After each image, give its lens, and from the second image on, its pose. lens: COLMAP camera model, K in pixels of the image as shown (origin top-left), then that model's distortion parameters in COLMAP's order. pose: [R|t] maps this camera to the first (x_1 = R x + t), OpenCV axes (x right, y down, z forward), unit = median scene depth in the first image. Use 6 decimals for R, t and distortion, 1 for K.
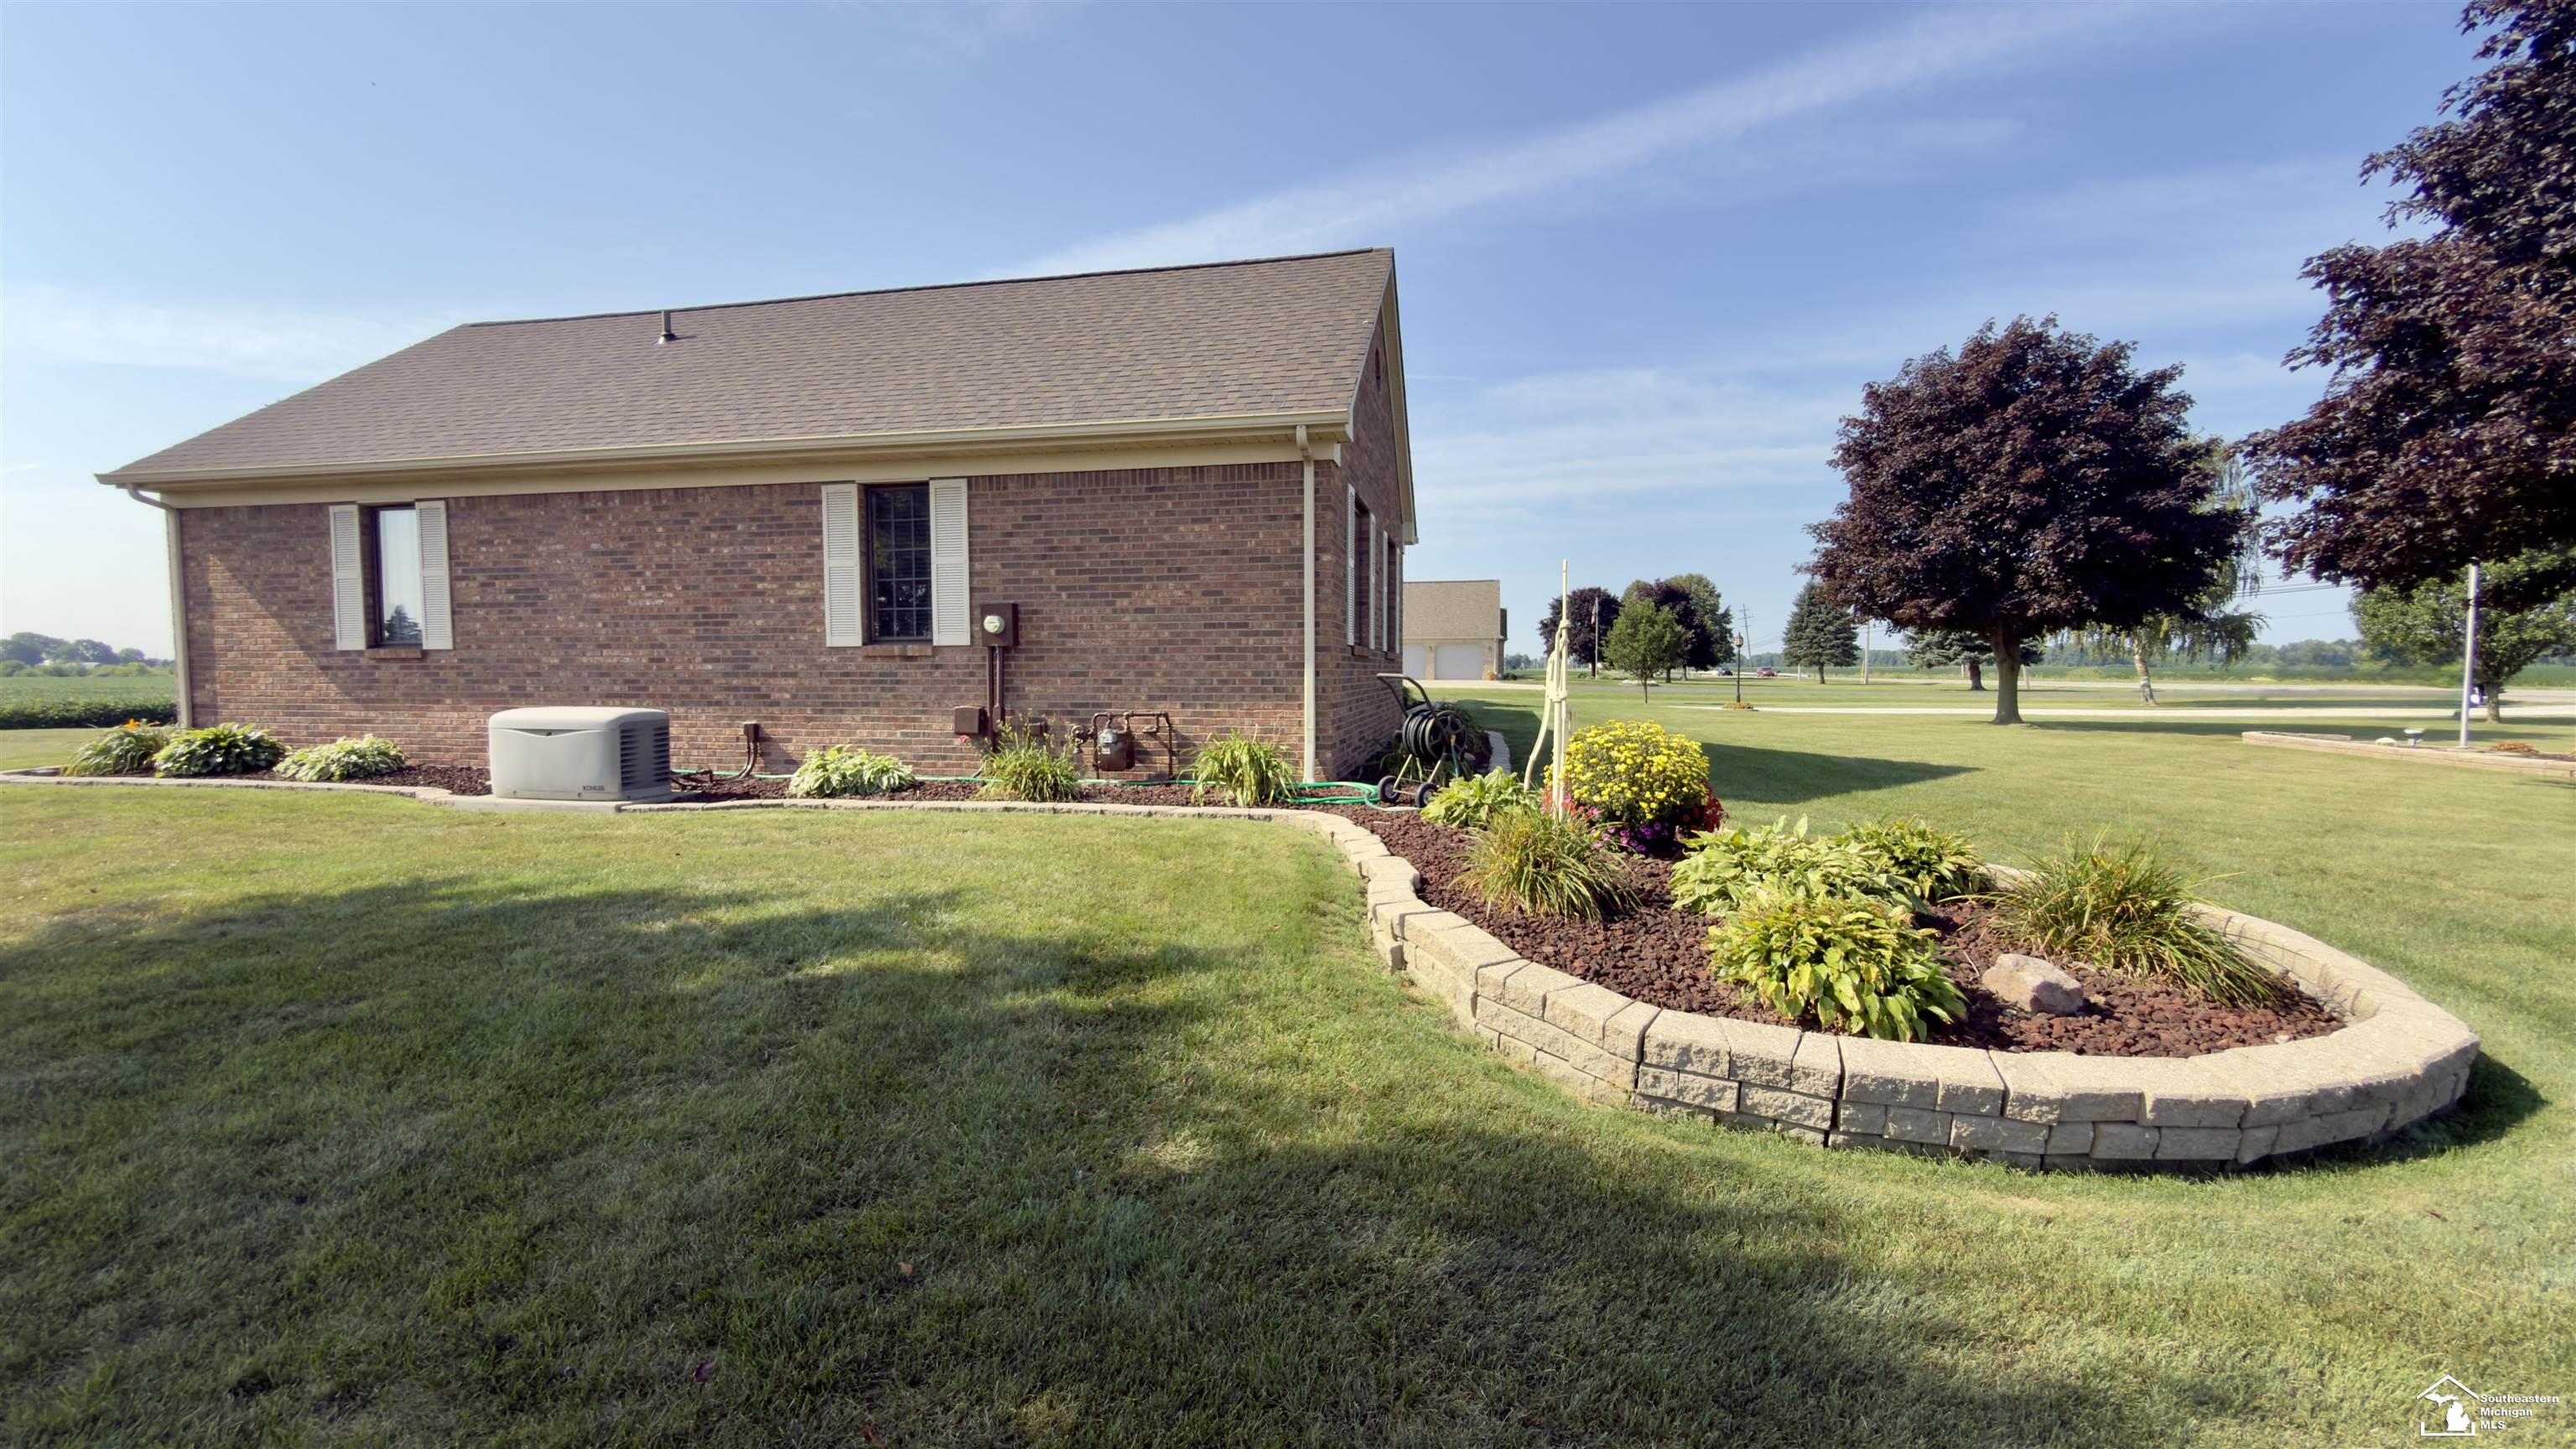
lens RADIAL K [[1025.3, 0, 1288.0], [0, 1025.3, 724.5], [0, 0, 1]] dist [-0.000934, 0.000041]
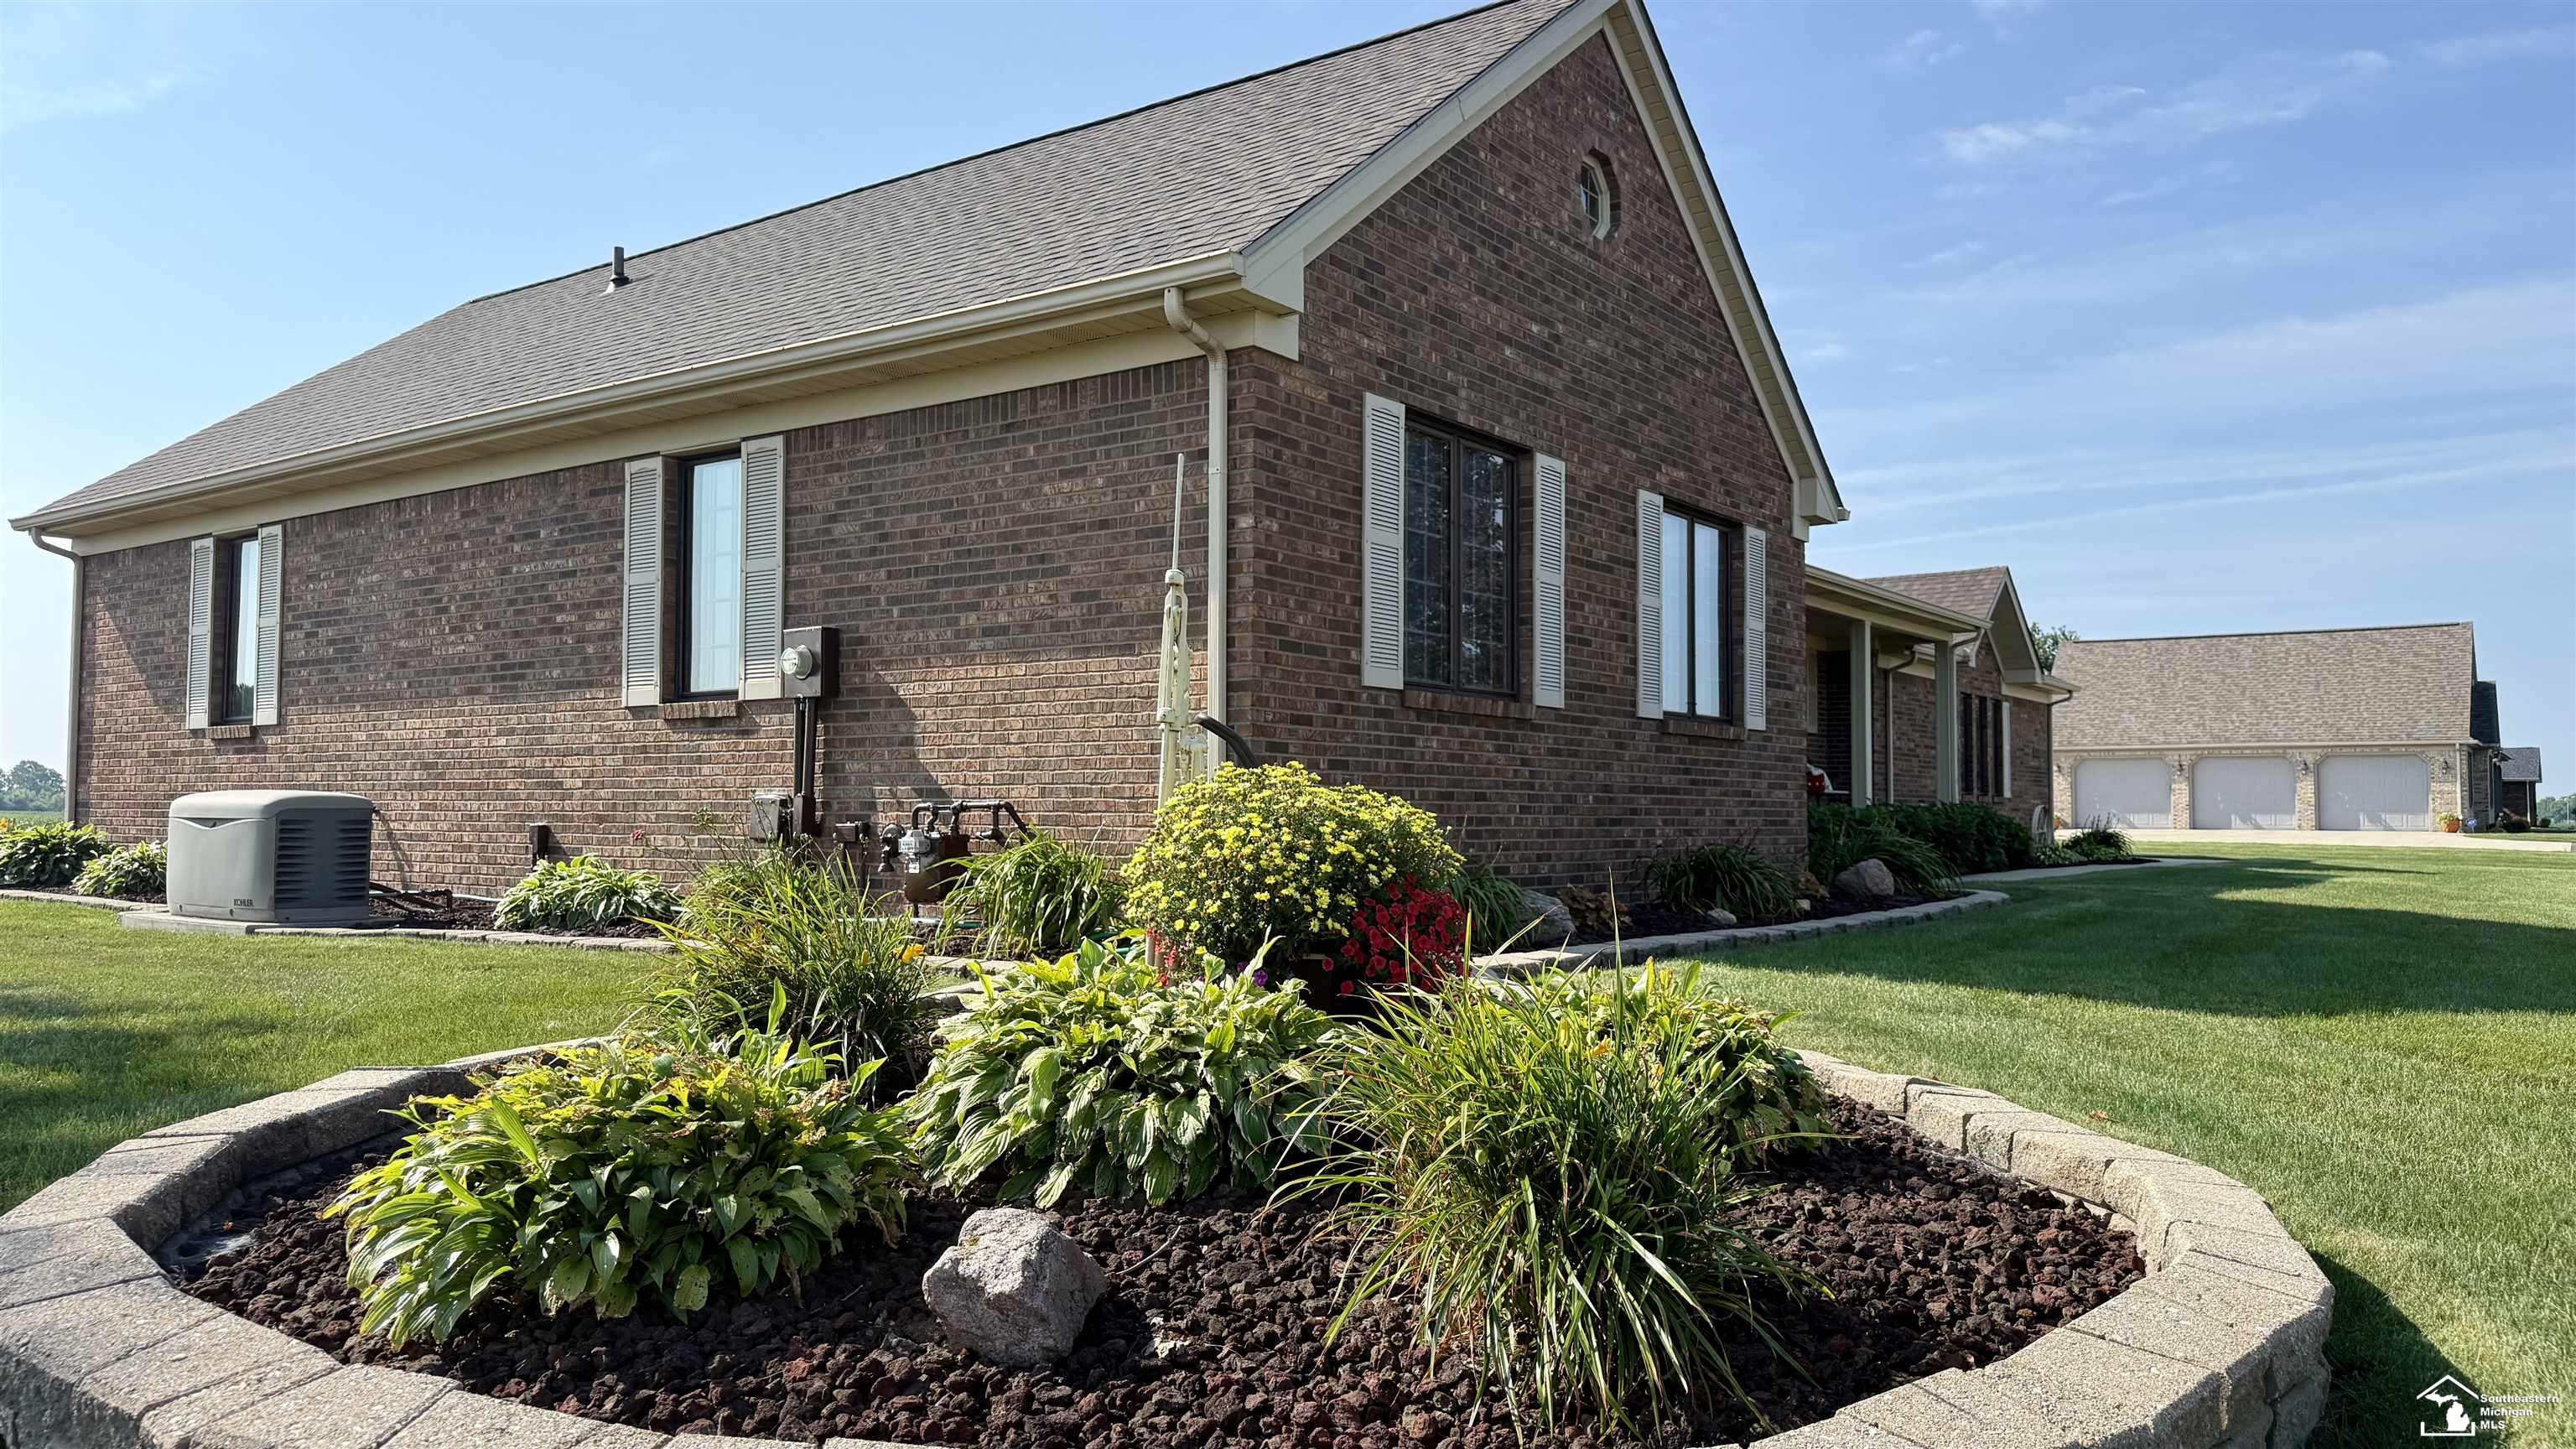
lens RADIAL K [[1820.5, 0, 1288.0], [0, 1820.5, 724.5], [0, 0, 1]] dist [-0.003735, -0.004586]
pose [[0.923763, -0.012889, -0.382748, 0.379931], [-0.025592, 0.995122, -0.095276, 0.034262], [0.382109, 0.097808, 0.918927, 0.101103]]
